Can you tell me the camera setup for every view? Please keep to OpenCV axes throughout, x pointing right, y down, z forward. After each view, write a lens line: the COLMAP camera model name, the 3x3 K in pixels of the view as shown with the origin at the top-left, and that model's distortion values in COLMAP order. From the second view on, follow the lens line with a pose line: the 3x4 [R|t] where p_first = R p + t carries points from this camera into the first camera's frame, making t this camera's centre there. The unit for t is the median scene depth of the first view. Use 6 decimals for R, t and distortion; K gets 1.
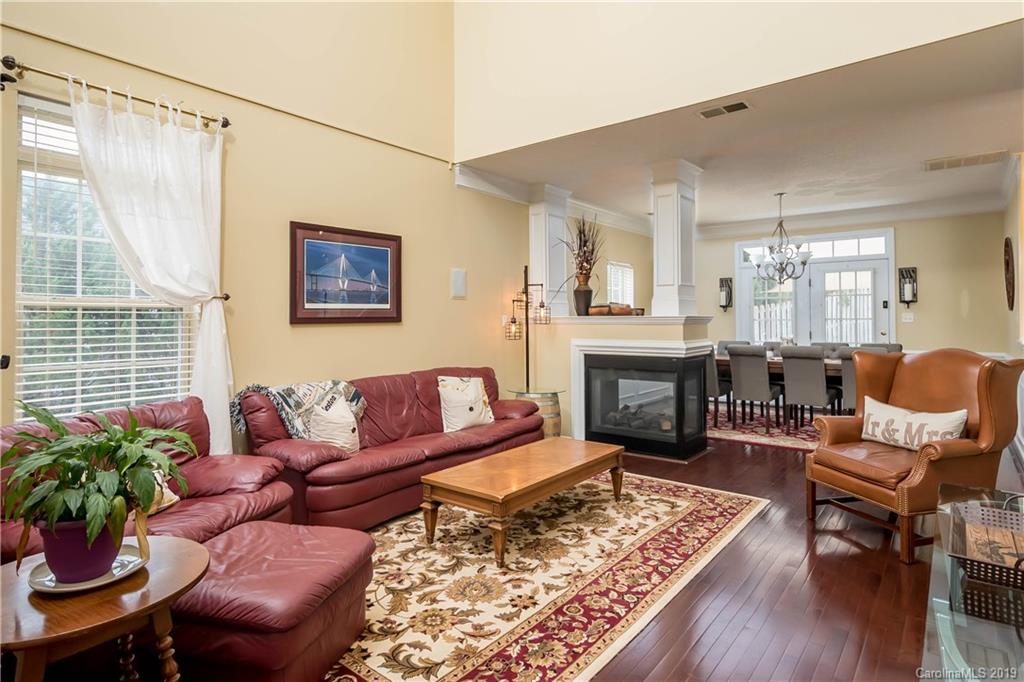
lens RADIAL K [[556.6, 0, 507.7], [0, 556.6, 318.0], [0, 0, 1]] dist [-0.001668, 0.000333]
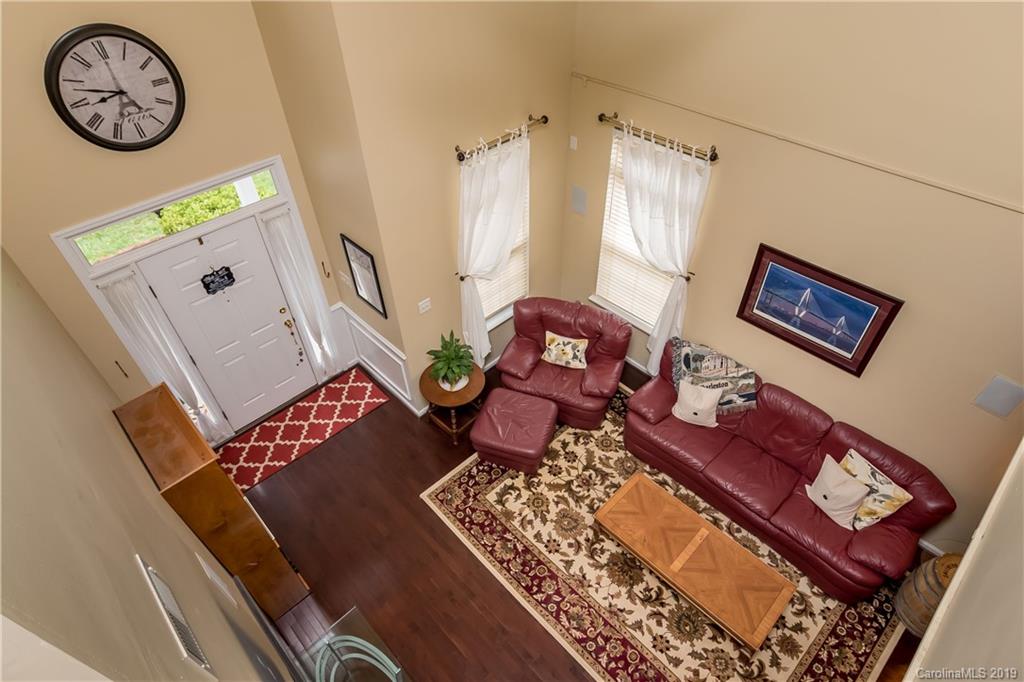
lens RADIAL K [[556.6, 0, 506.8], [0, 556.6, 356.0], [0, 0, 1]] dist [-0.001668, 0.000333]
pose [[-0.130987, 0.704654, -0.697356, 0.717359], [0.030796, 0.705969, 0.707573, -0.998066], [0.990906, 0.071207, -0.114174, 0.826711]]
